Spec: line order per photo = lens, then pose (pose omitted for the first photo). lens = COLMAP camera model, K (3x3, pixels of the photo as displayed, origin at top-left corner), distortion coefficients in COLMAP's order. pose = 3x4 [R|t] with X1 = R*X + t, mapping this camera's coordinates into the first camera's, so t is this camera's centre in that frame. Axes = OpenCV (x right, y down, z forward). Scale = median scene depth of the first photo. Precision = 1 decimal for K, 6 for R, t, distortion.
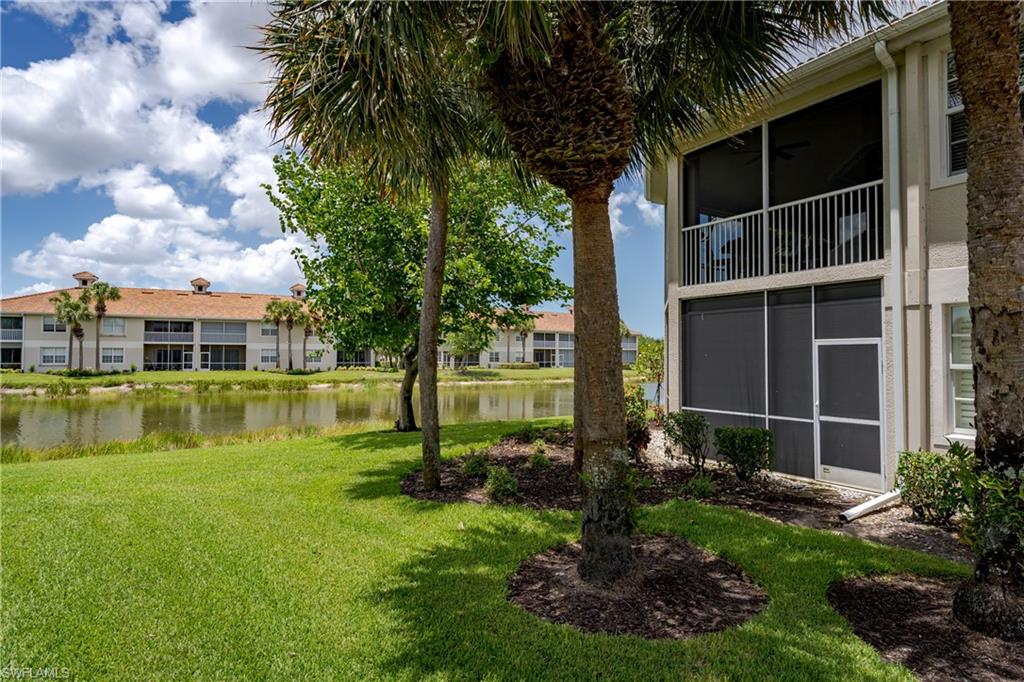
lens RADIAL K [[697.6, 0, 514.4], [0, 697.6, 359.8], [0, 0, 1]] dist [-0.000030, -0.001160]
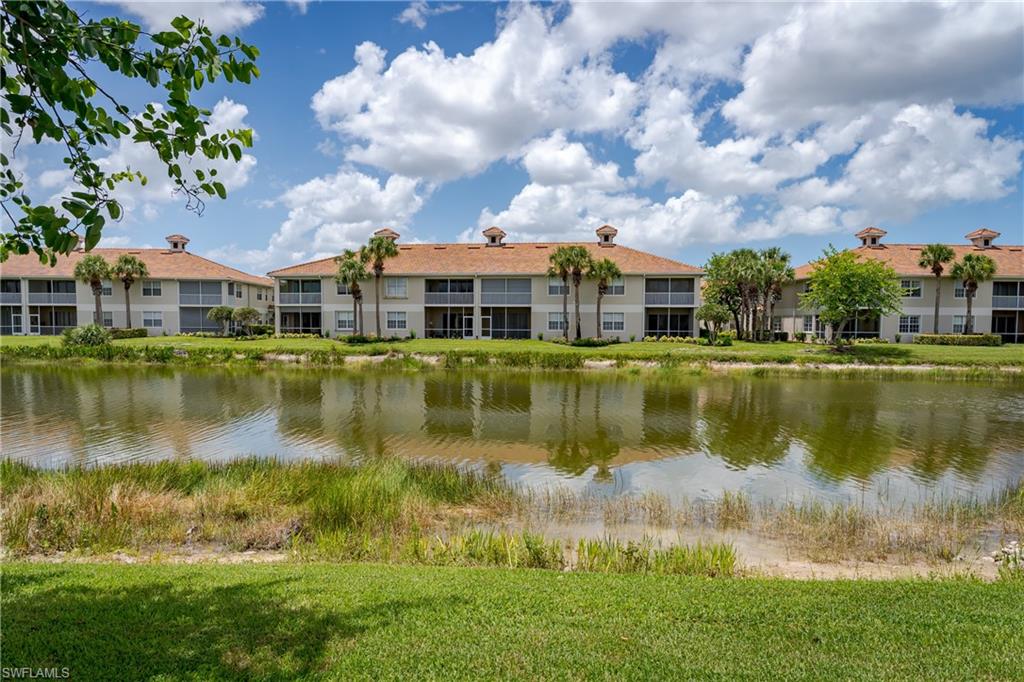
lens RADIAL K [[697.6, 0, 514.4], [0, 697.6, 359.8], [0, 0, 1]] dist [-0.000030, -0.001160]
pose [[0.785884, 0.034650, -0.617403, 0.089655], [-0.008108, 0.998920, 0.045740, 0.002316], [0.618321, -0.030941, 0.785316, 0.378231]]
